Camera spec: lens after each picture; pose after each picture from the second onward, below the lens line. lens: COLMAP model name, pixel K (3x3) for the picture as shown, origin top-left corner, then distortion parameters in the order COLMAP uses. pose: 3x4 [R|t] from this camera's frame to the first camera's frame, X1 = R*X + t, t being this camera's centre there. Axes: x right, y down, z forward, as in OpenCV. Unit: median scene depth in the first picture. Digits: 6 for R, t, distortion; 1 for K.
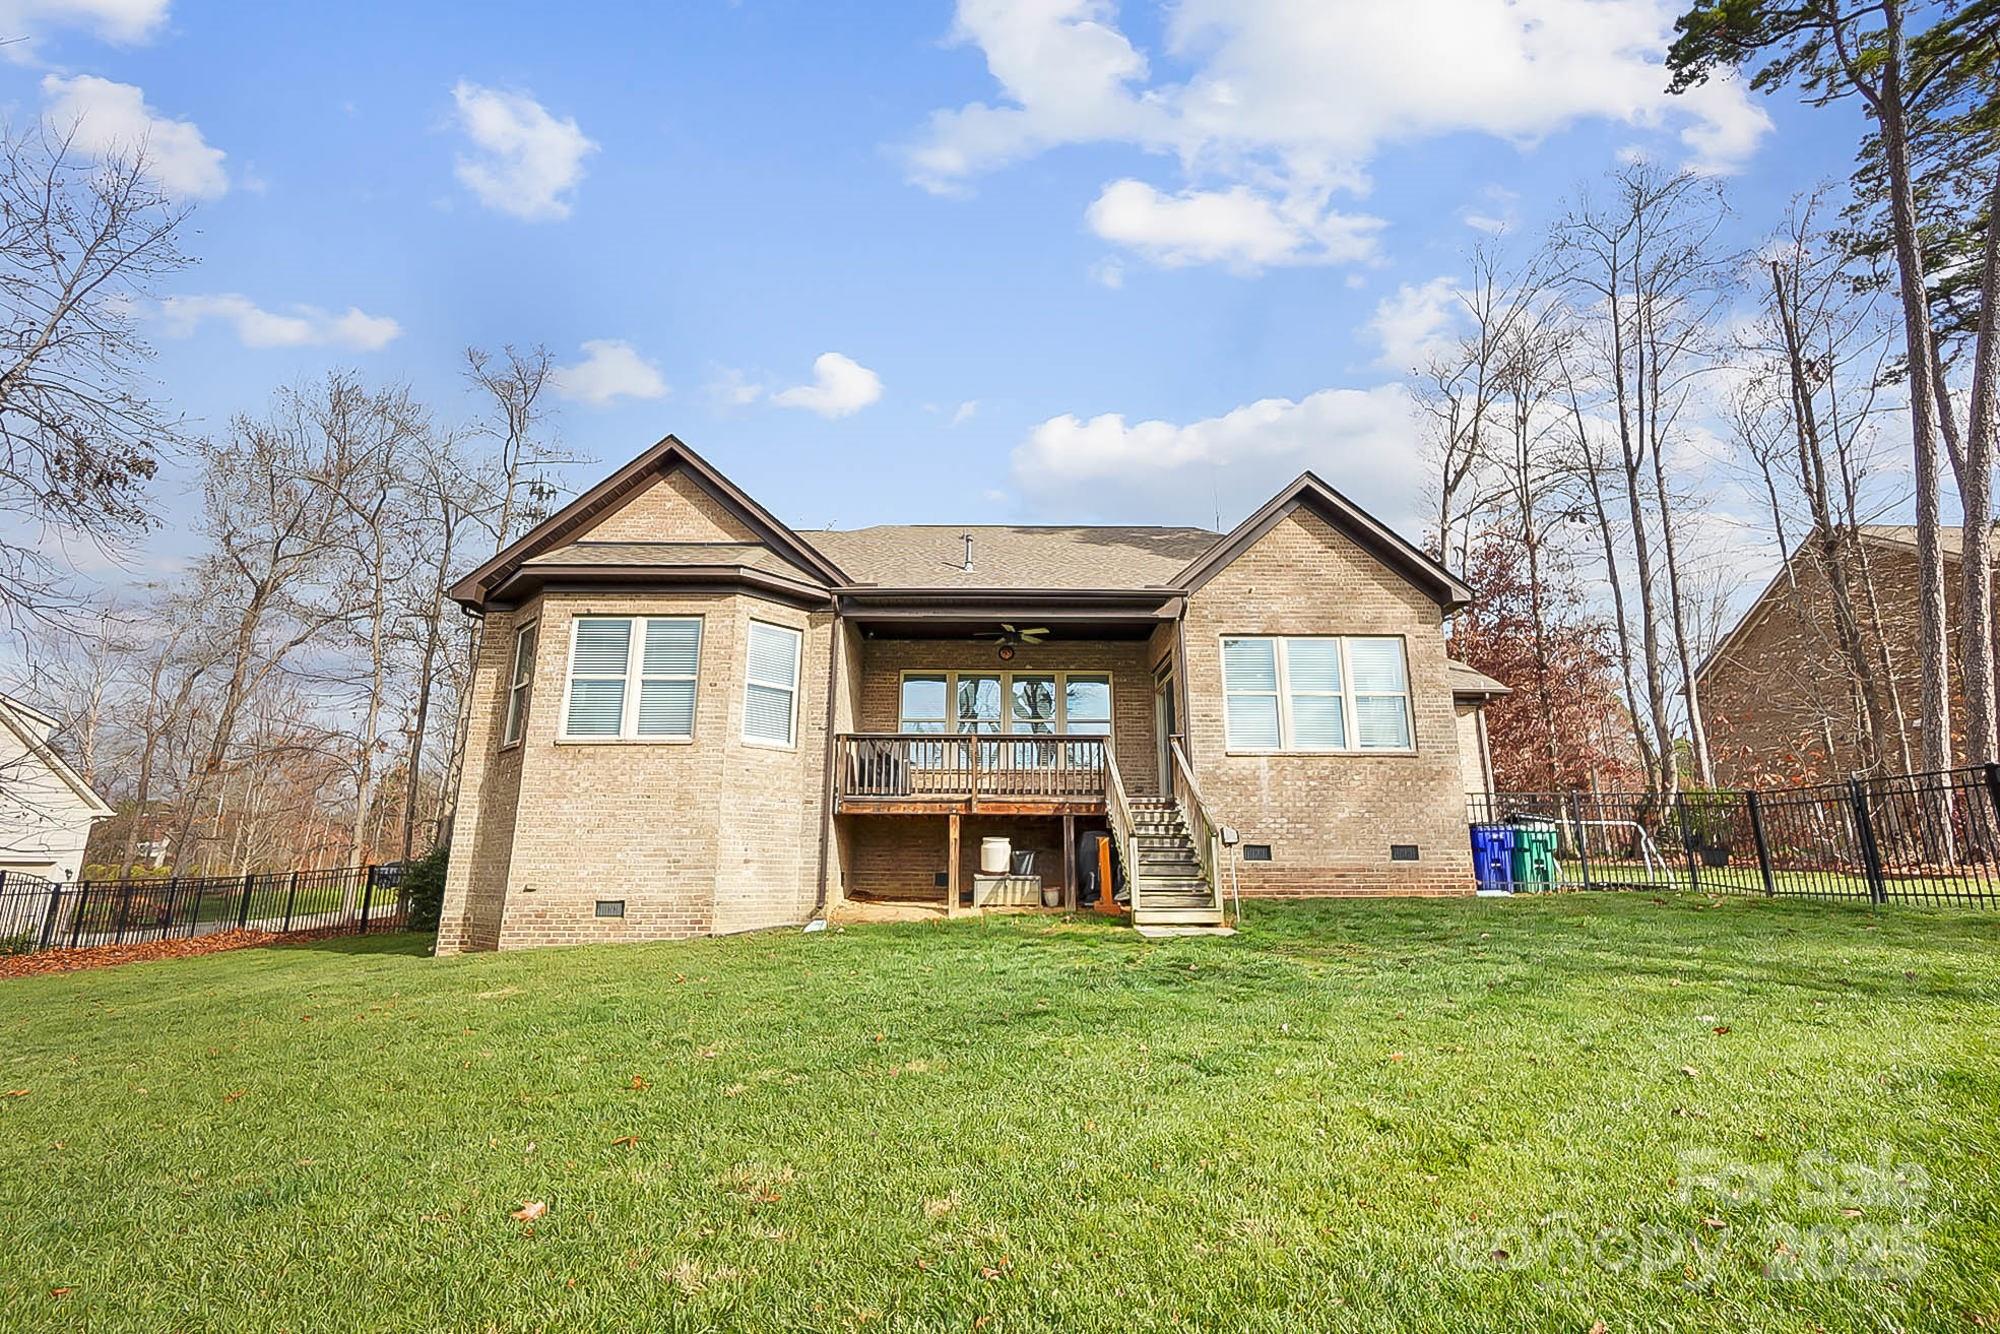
lens RADIAL K [[880.6, 0, 1001.7], [0, 880.6, 669.5], [0, 0, 1]] dist [-0.010058, -0.000144]
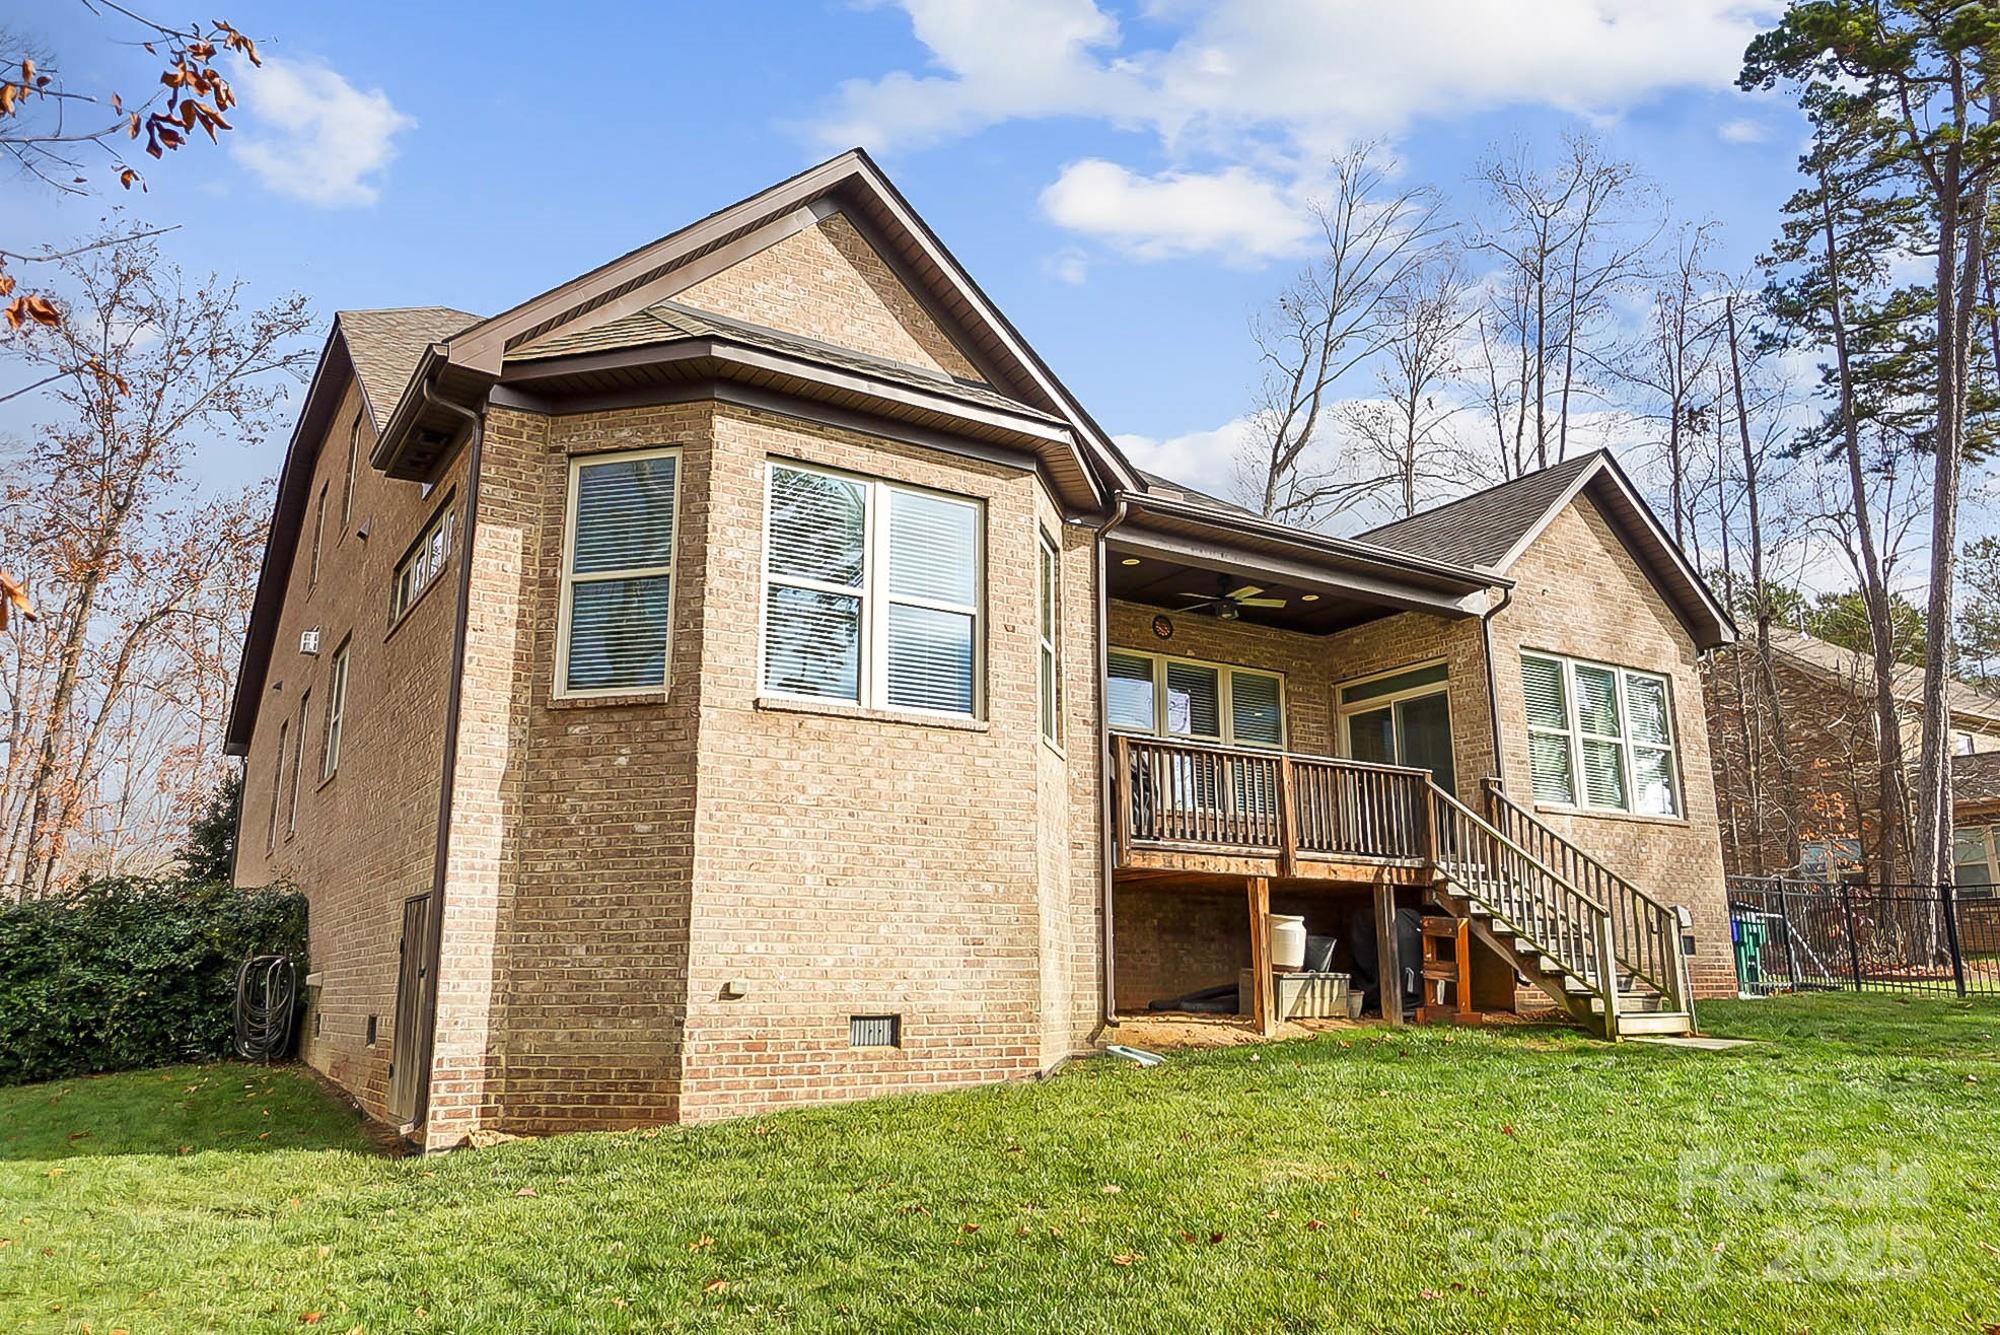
lens RADIAL K [[1417.4, 0, 998.9], [0, 1417.4, 666.2], [0, 0, 1]] dist [-0.024818, -0.003400]
pose [[0.852843, 0.114497, 0.509460, -0.774432], [-0.114543, 0.992922, -0.031404, 0.069211], [-0.509450, -0.031573, 0.859921, 0.226267]]
